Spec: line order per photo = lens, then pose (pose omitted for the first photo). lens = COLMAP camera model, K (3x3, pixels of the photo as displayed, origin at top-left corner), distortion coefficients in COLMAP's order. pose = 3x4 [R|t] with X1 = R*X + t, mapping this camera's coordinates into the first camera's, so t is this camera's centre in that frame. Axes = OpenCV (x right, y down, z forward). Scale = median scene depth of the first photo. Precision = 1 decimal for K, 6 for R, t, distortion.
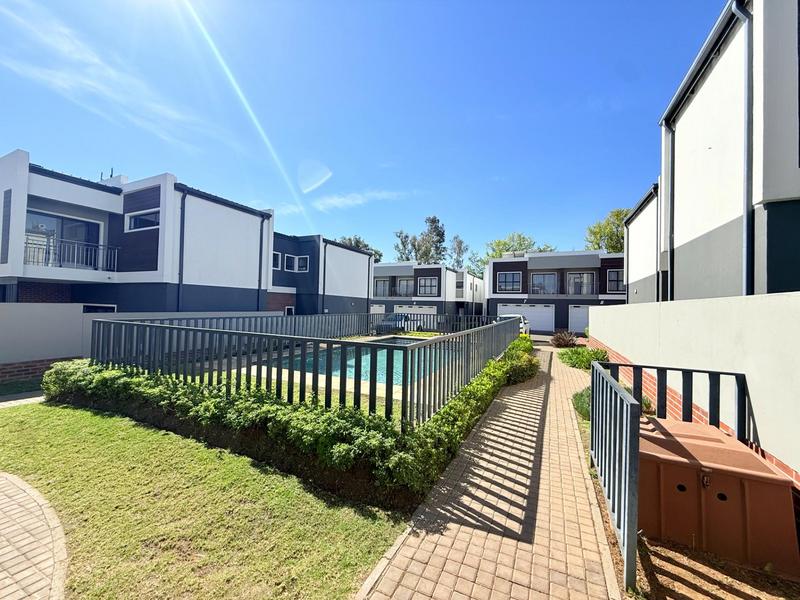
lens RADIAL K [[318.8, 0, 400.8], [0, 318.8, 299.3], [0, 0, 1]] dist [-0.000839, 0.000181]
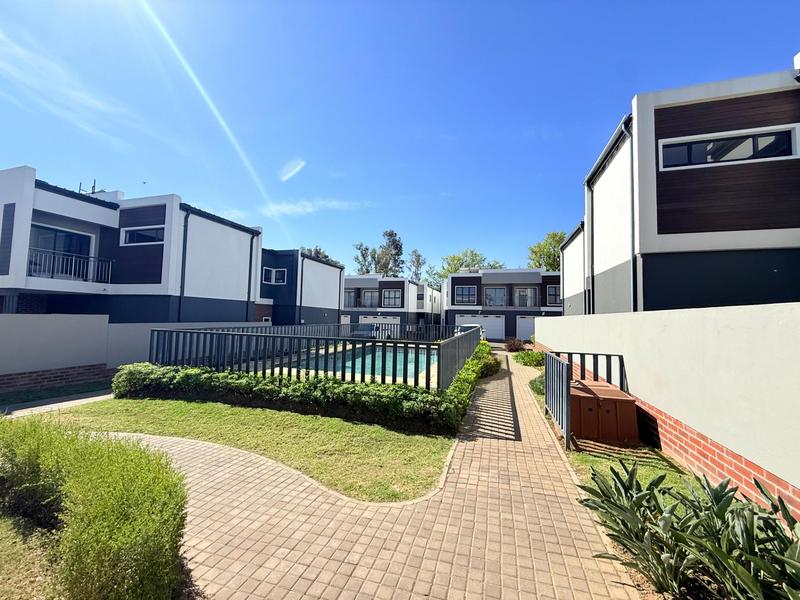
lens RADIAL K [[318.8, 0, 401.6], [0, 318.8, 297.7], [0, 0, 1]] dist [-0.000839, 0.000181]
pose [[0.988895, 0.009629, 0.148303, -0.128643], [-0.004087, 0.999283, -0.037630, -0.006644], [-0.148559, 0.036606, 0.988226, -0.178970]]
